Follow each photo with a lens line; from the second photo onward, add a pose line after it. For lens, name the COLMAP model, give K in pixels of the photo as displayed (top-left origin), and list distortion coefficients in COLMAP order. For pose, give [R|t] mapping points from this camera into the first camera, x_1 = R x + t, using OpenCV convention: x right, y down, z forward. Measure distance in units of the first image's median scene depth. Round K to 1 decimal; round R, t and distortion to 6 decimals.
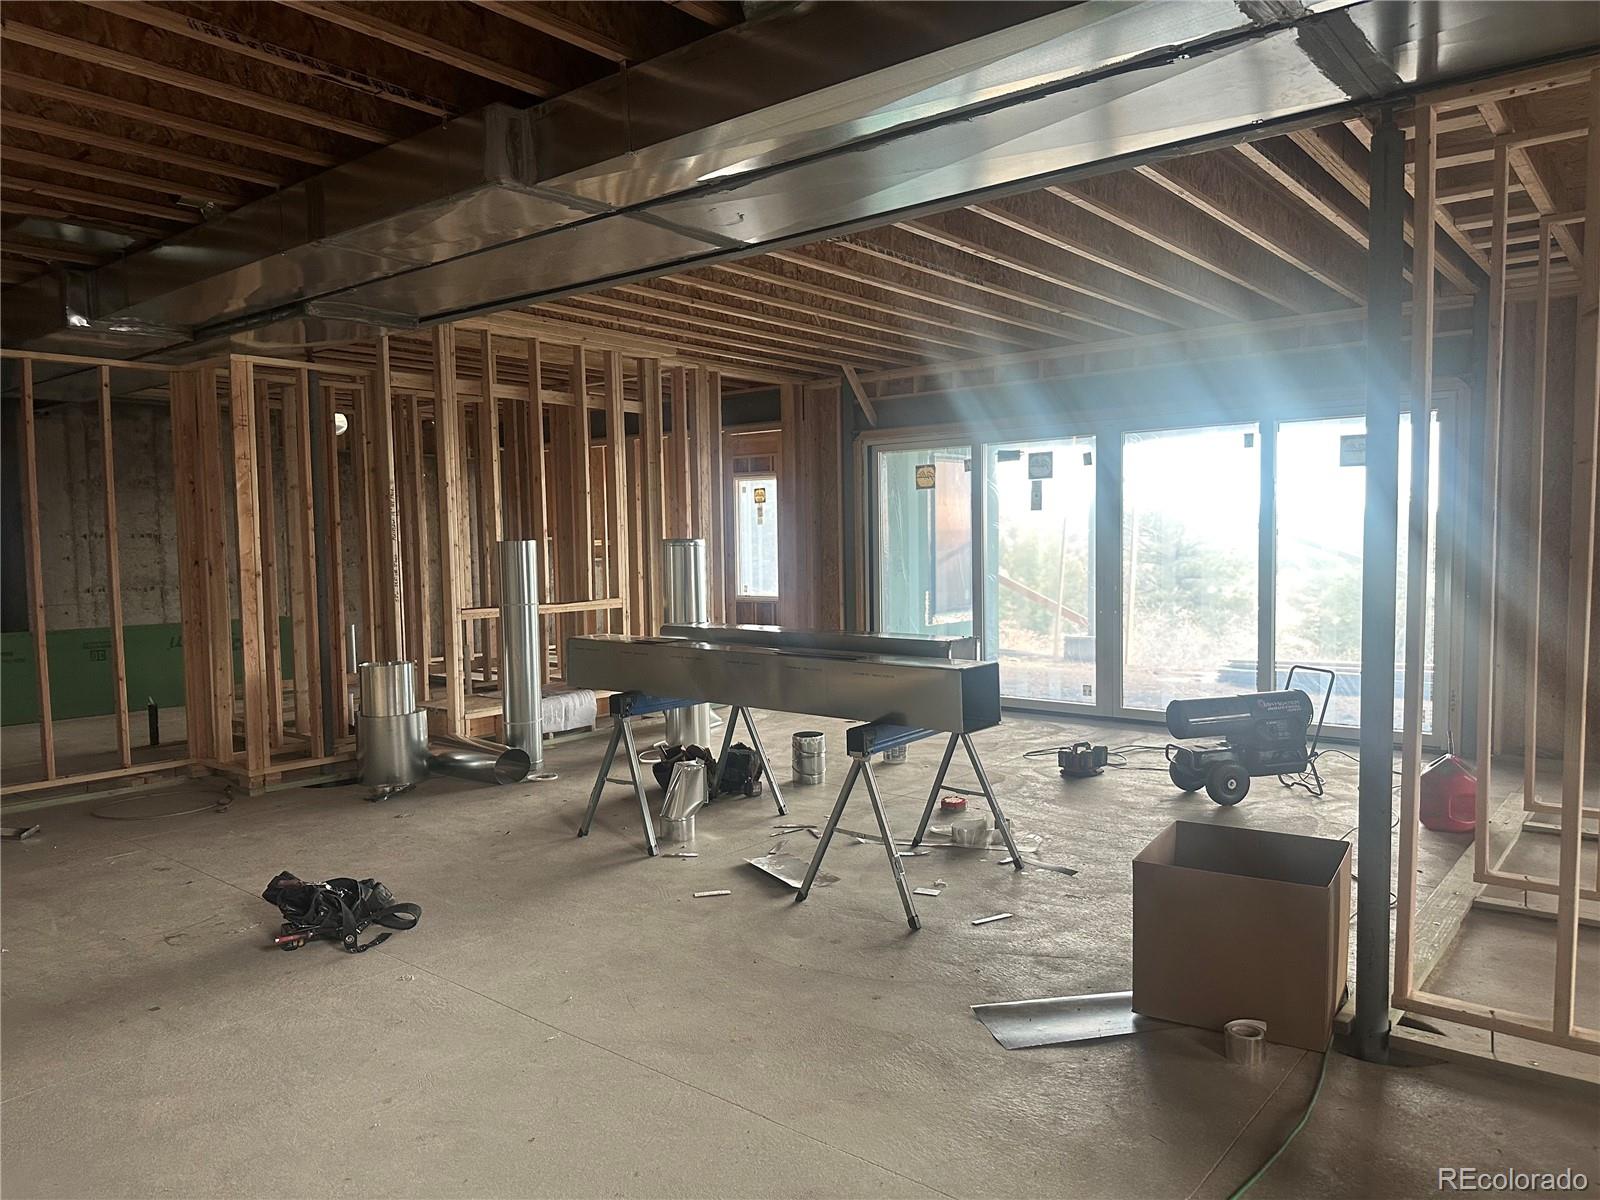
lens RADIAL K [[1121.2, 0, 800.8], [0, 1121.2, 598.7], [0, 0, 1]] dist [-0.007675, -0.003217]
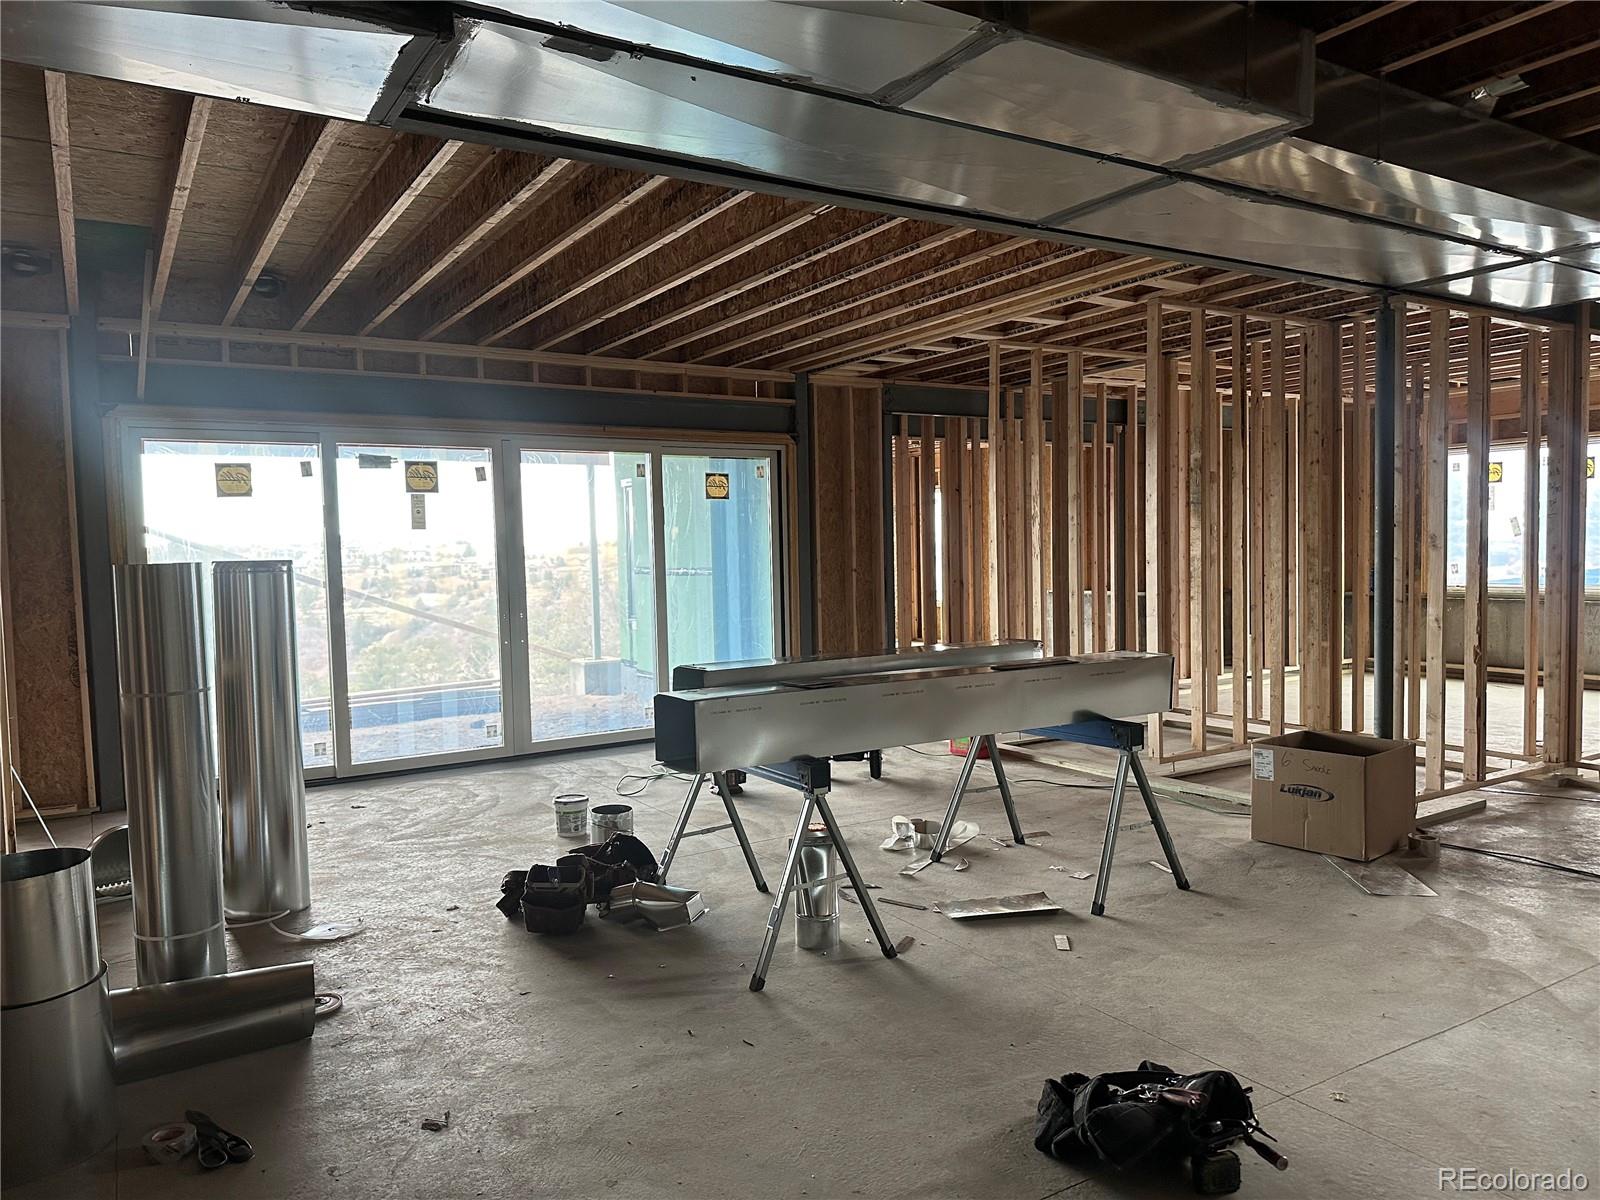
lens RADIAL K [[1121.2, 0, 805.7], [0, 1121.2, 612.1], [0, 0, 1]] dist [-0.007675, -0.003217]
pose [[0.305876, -0.036933, 0.951355, -0.523990], [0.060907, 0.997960, 0.019160, -0.015614], [-0.950121, 0.052084, 0.307502, 0.483507]]
